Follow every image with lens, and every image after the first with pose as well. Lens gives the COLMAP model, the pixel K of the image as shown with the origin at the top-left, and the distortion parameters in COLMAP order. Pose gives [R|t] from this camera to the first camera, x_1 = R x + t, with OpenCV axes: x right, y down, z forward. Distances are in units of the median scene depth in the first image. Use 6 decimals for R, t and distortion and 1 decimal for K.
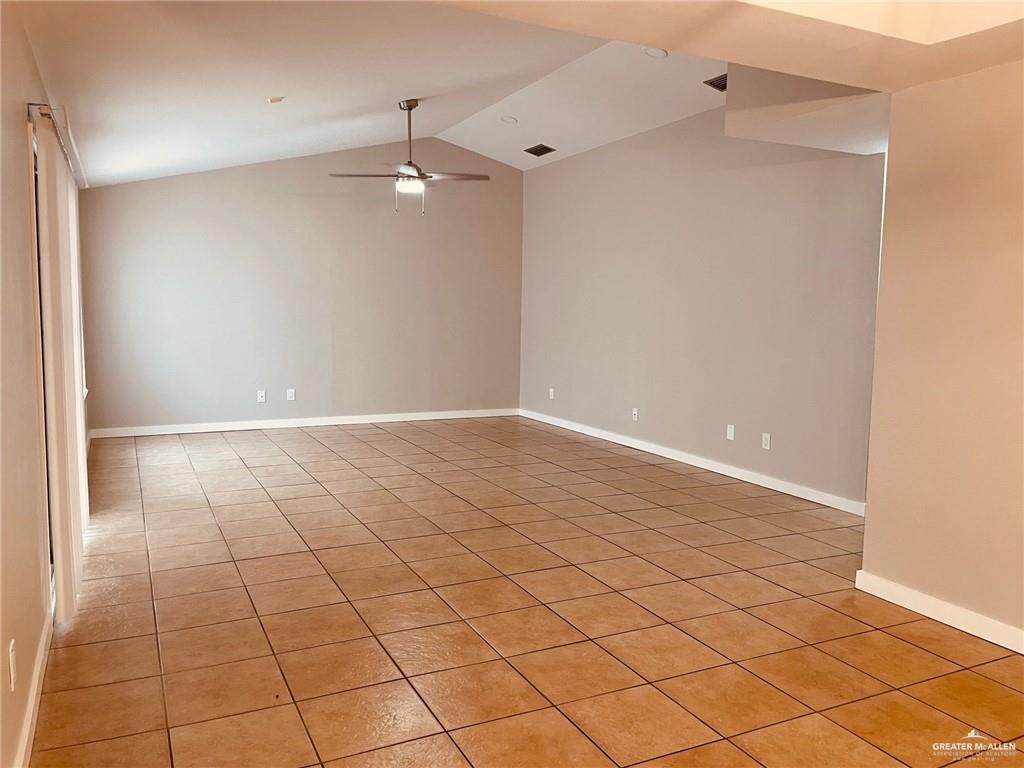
lens RADIAL K [[779.0, 0, 506.7], [0, 779.0, 379.0], [0, 0, 1]] dist [0.072239, -0.111931]
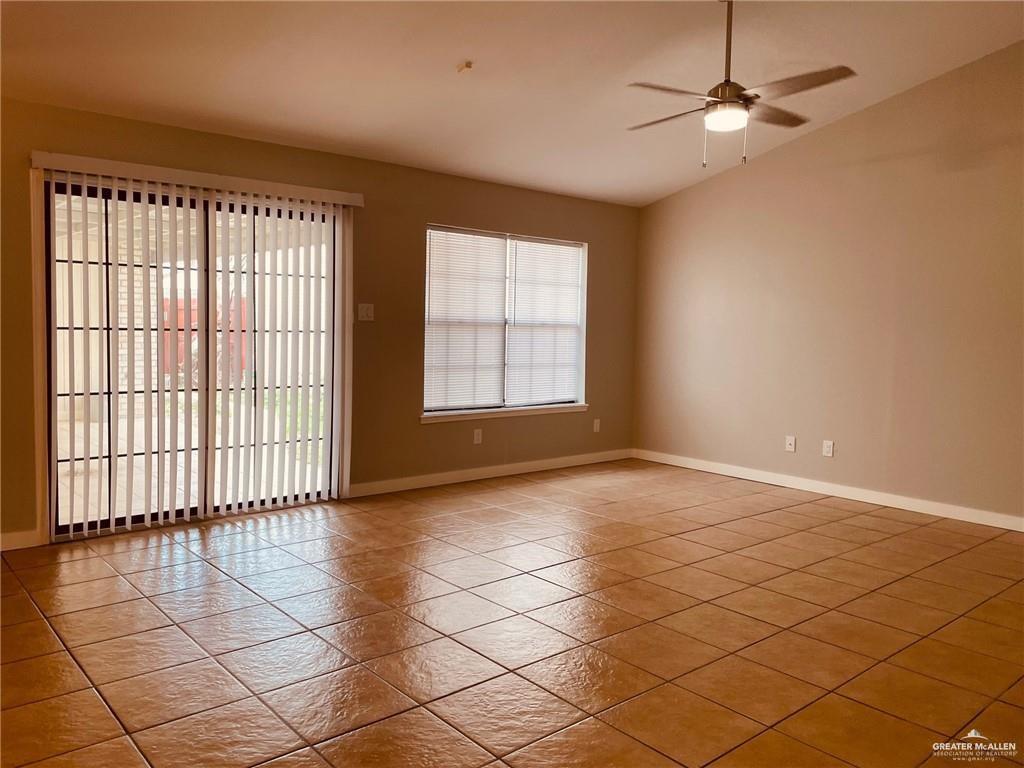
lens RADIAL K [[779.0, 0, 506.7], [0, 779.0, 379.0], [0, 0, 1]] dist [0.072239, -0.111931]
pose [[0.250189, 0.058489, -0.966429, 0.556302], [-0.107859, 0.993644, 0.032214, -0.056343], [0.962170, 0.096179, 0.254908, 0.865781]]
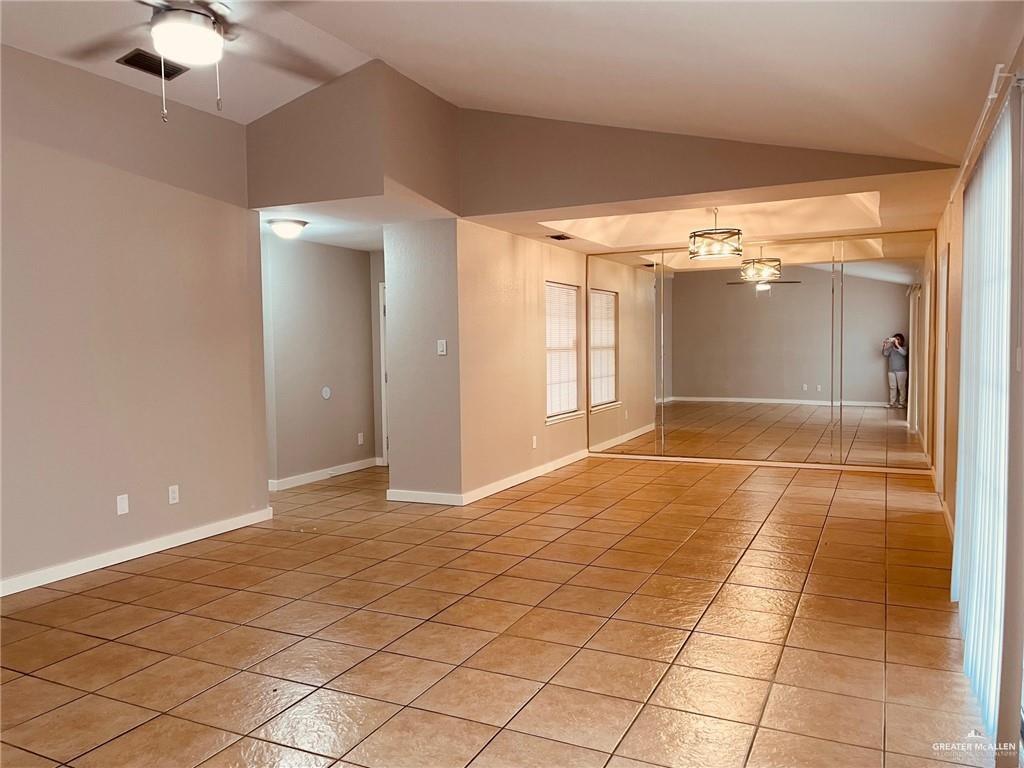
lens RADIAL K [[779.0, 0, 506.7], [0, 779.0, 379.0], [0, 0, 1]] dist [0.072239, -0.111931]
pose [[-0.614642, -0.045138, 0.787514, -0.678386], [0.079339, 0.989761, 0.118654, -0.142910], [-0.784806, 0.135410, -0.604767, 1.418604]]
